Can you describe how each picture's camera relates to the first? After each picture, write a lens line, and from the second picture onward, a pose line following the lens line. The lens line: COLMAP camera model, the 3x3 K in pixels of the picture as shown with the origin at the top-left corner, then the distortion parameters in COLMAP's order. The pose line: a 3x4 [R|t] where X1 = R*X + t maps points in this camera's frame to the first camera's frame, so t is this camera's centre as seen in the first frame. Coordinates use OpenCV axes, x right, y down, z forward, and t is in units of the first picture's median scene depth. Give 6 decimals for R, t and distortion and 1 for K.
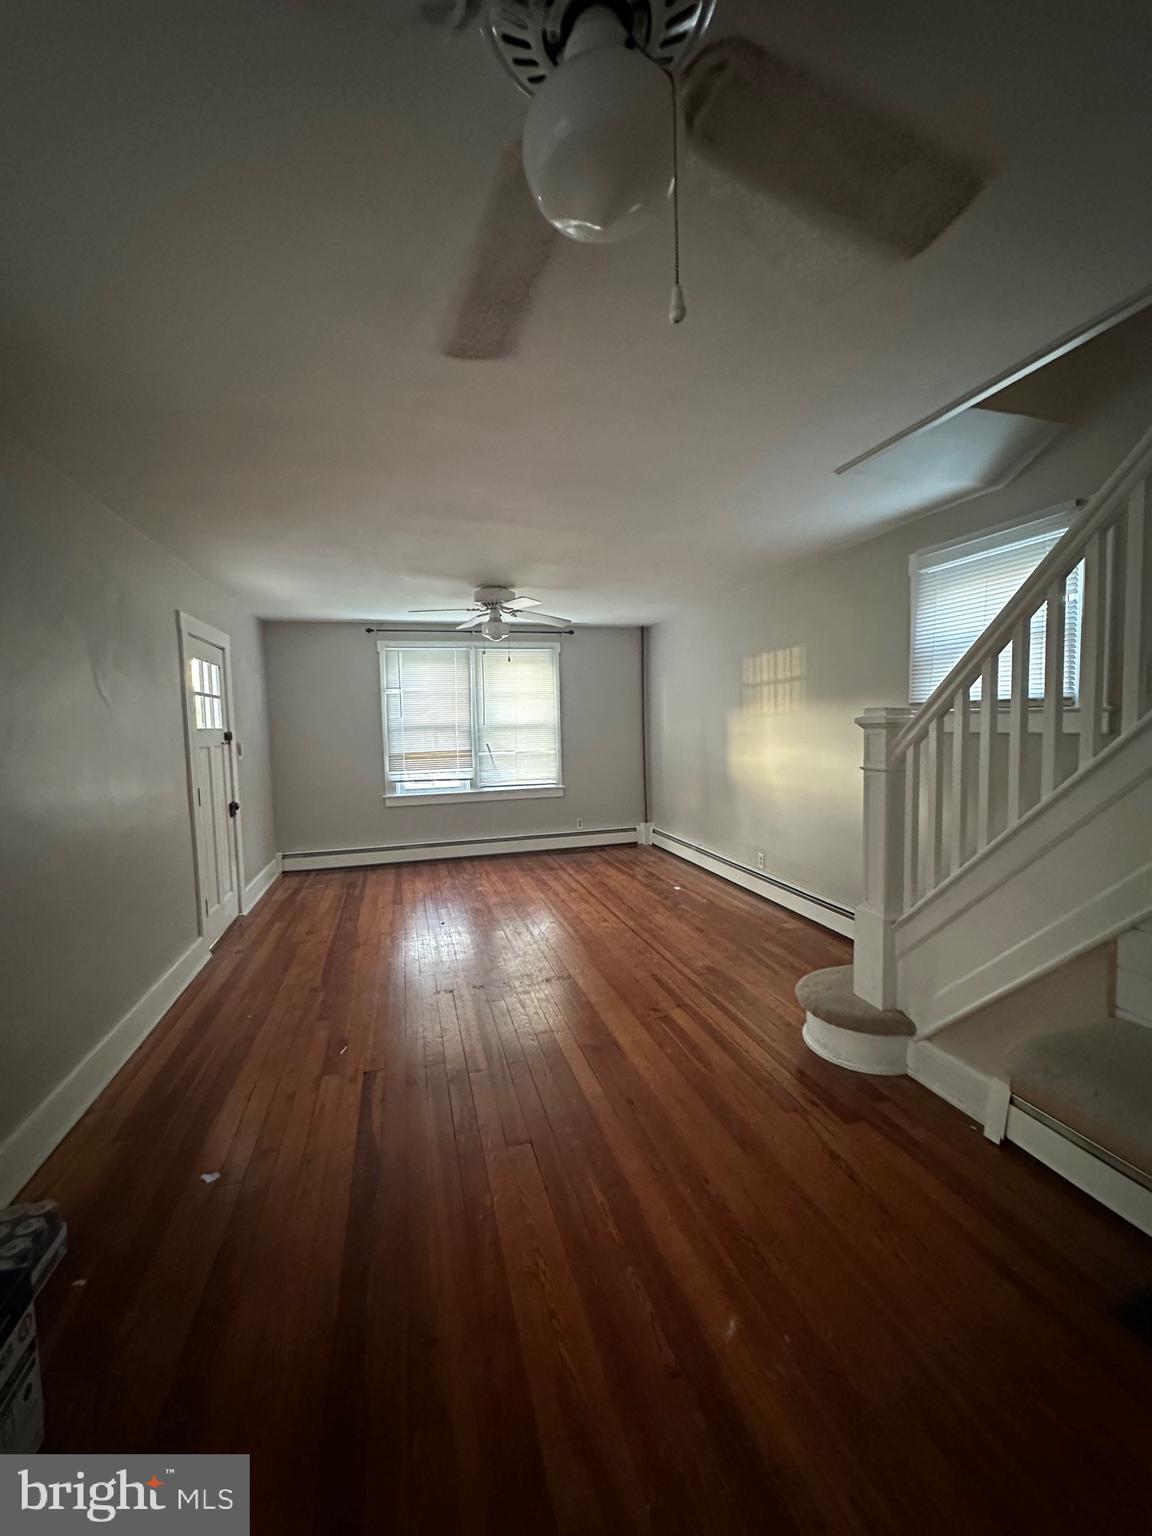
lens RADIAL K [[613.5, 0, 577.0], [0, 613.5, 774.1], [0, 0, 1]] dist [0.003894, 0.000146]
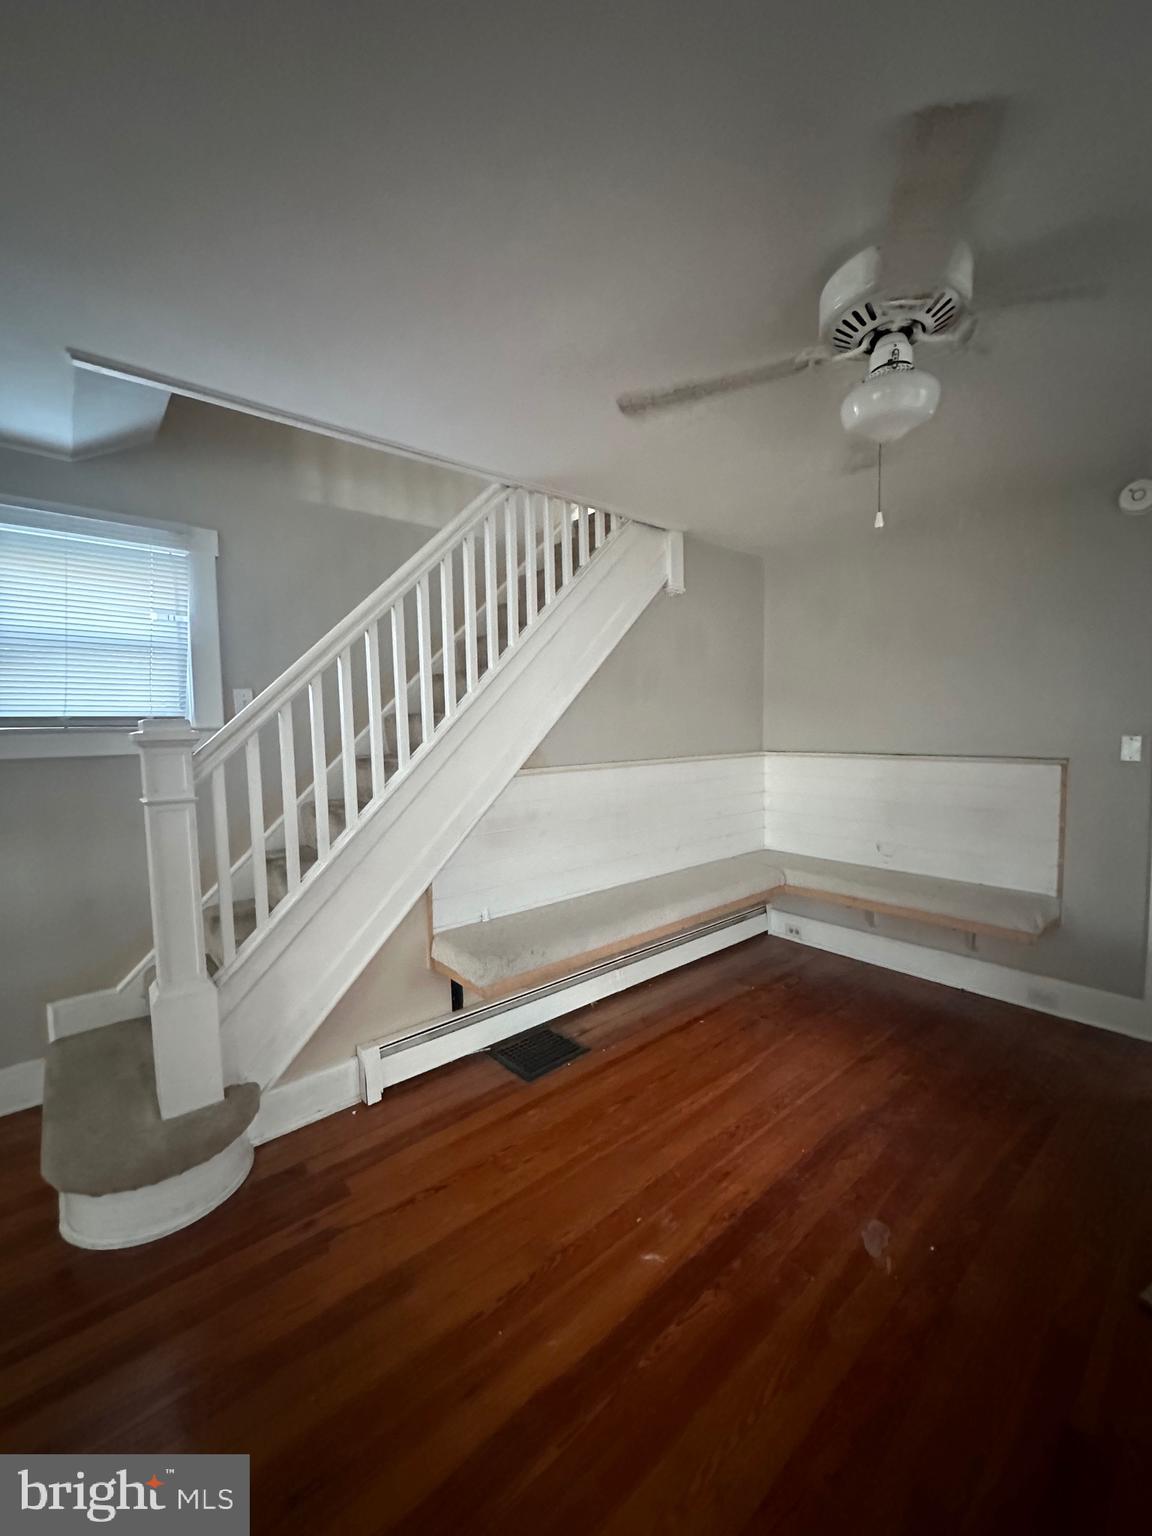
lens RADIAL K [[613.5, 0, 576.9], [0, 613.5, 759.5], [0, 0, 1]] dist [0.003894, 0.000146]
pose [[-0.419164, -0.022290, 0.907637, -0.505351], [0.090997, 0.993633, 0.066426, -0.080443], [-0.903339, 0.110436, -0.414467, 1.063441]]
